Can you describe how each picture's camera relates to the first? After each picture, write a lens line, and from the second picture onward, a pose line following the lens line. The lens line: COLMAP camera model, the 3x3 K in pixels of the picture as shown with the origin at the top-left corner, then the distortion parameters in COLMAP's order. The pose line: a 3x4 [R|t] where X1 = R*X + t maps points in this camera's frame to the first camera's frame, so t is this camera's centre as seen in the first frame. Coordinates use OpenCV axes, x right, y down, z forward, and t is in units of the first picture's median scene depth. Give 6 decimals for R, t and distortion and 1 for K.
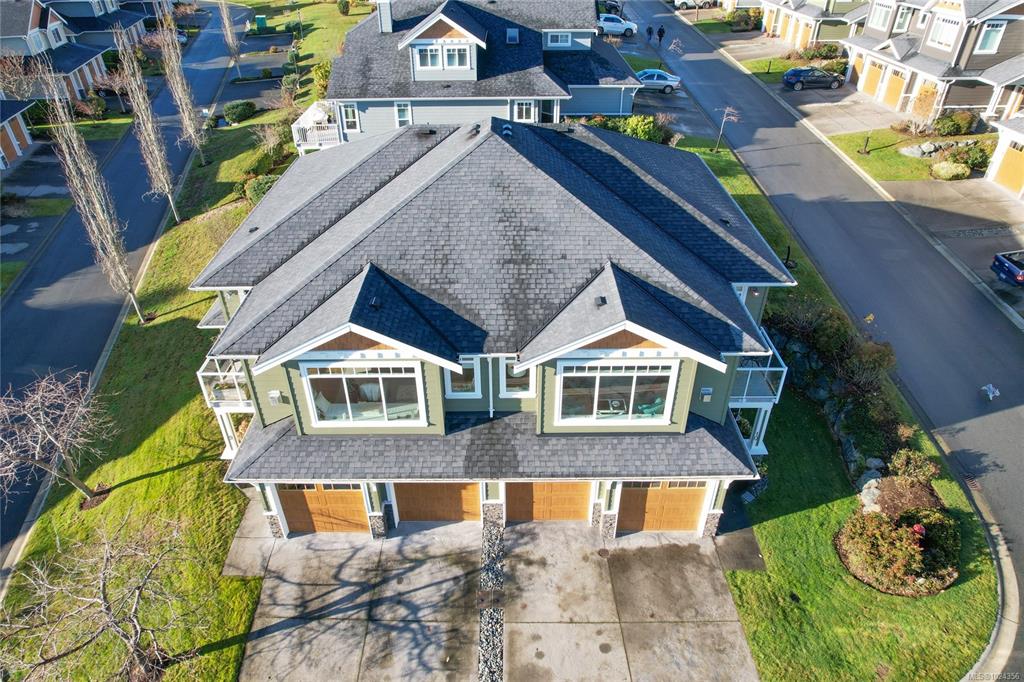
lens RADIAL K [[648.6, 0, 512.0], [0, 648.6, 341.0], [0, 0, 1]] dist [-0.047694, -0.001118]
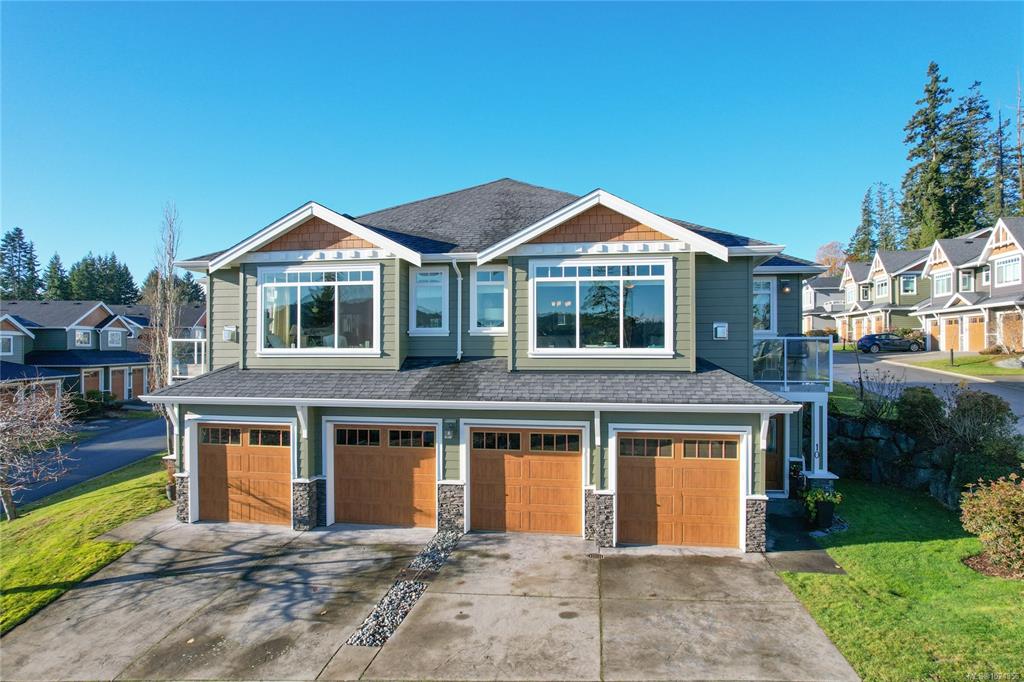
lens RADIAL K [[652.7, 0, 512.0], [0, 652.7, 341.0], [0, 0, 1]] dist [-0.076651, 0.071766]
pose [[0.985469, 0.001810, -0.169848, 0.182332], [-0.097165, 0.826184, -0.554958, 0.565652], [0.139321, 0.563397, 0.814355, 0.315153]]
